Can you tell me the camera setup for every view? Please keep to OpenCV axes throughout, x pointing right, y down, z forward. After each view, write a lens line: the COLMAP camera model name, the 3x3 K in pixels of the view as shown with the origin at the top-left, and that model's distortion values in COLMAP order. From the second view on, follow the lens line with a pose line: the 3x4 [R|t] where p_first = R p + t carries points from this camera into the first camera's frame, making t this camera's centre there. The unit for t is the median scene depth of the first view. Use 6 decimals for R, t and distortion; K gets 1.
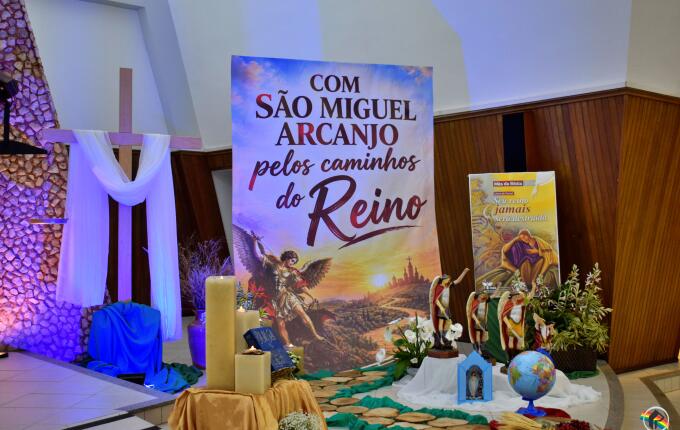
lens RADIAL K [[826.9, 0, 341.0], [0, 826.9, 216.1], [0, 0, 1]] dist [-0.025831, 0.031533]
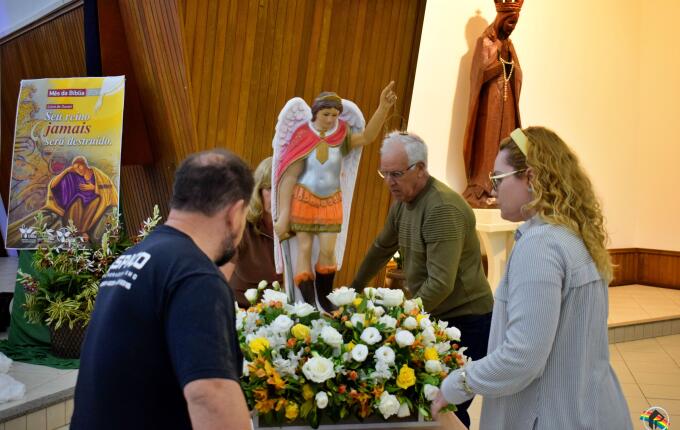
lens RADIAL K [[879.8, 0, 340.0], [0, 879.8, 215.0], [0, 0, 1]] dist [-0.002461, -0.015225]
pose [[0.993149, 0.026359, -0.113847, 0.532100], [-0.018086, 0.997160, 0.073105, 0.006615], [0.115451, -0.070546, 0.990805, 0.259379]]
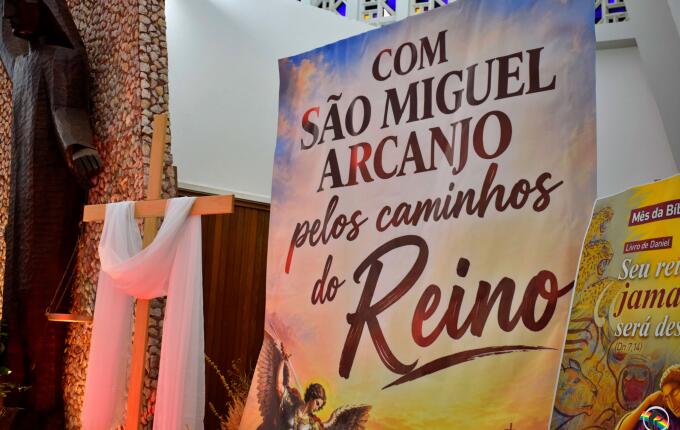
lens RADIAL K [[826.9, 0, 341.0], [0, 826.9, 216.1], [0, 0, 1]] dist [-0.025831, 0.031533]
pose [[0.413812, -0.112473, -0.903388, 0.428061], [-0.038072, 0.989332, -0.140613, 0.009255], [0.909566, 0.092581, 0.405116, 0.773722]]
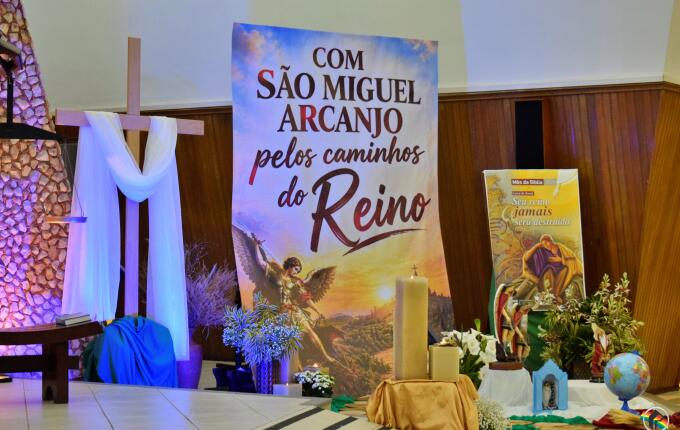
lens RADIAL K [[1601.2, 0, 340.5], [0, 1601.2, 214.3], [0, 0, 1]] dist [0.031779, -0.210696]
pose [[0.954346, 0.013759, 0.298386, -0.493233], [-0.015454, 0.999875, 0.003321, -0.007856], [-0.298303, -0.007780, 0.954439, -0.560321]]
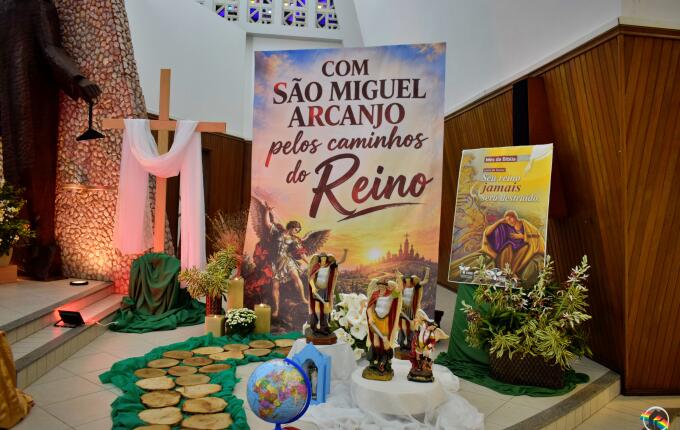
lens RADIAL K [[521.4, 0, 340.0], [0, 521.4, 215.0], [0, 0, 1]] dist [-0.018954, 0.006082]
pose [[0.837260, 0.045772, -0.544886, 0.369020], [-0.031215, 0.998866, 0.035943, 0.006478], [0.545913, -0.013085, 0.837740, 0.431152]]
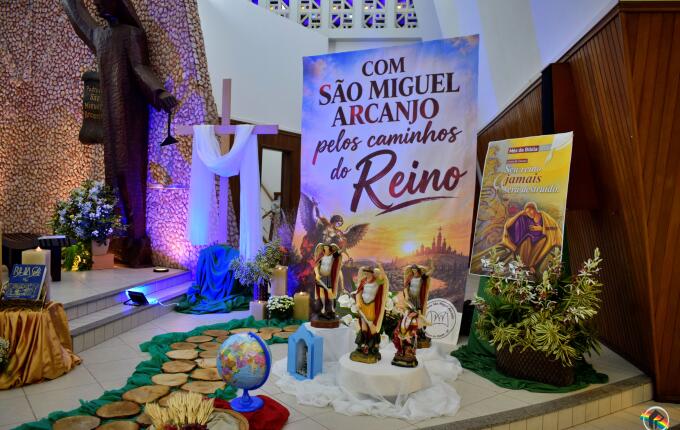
lens RADIAL K [[521.4, 0, 340.0], [0, 521.4, 215.0], [0, 0, 1]] dist [-0.018954, 0.006082]
pose [[0.682602, 0.043028, -0.729523, 0.476838], [-0.018979, 0.998972, 0.041162, 0.010696], [0.730544, -0.014251, 0.682717, 0.482908]]
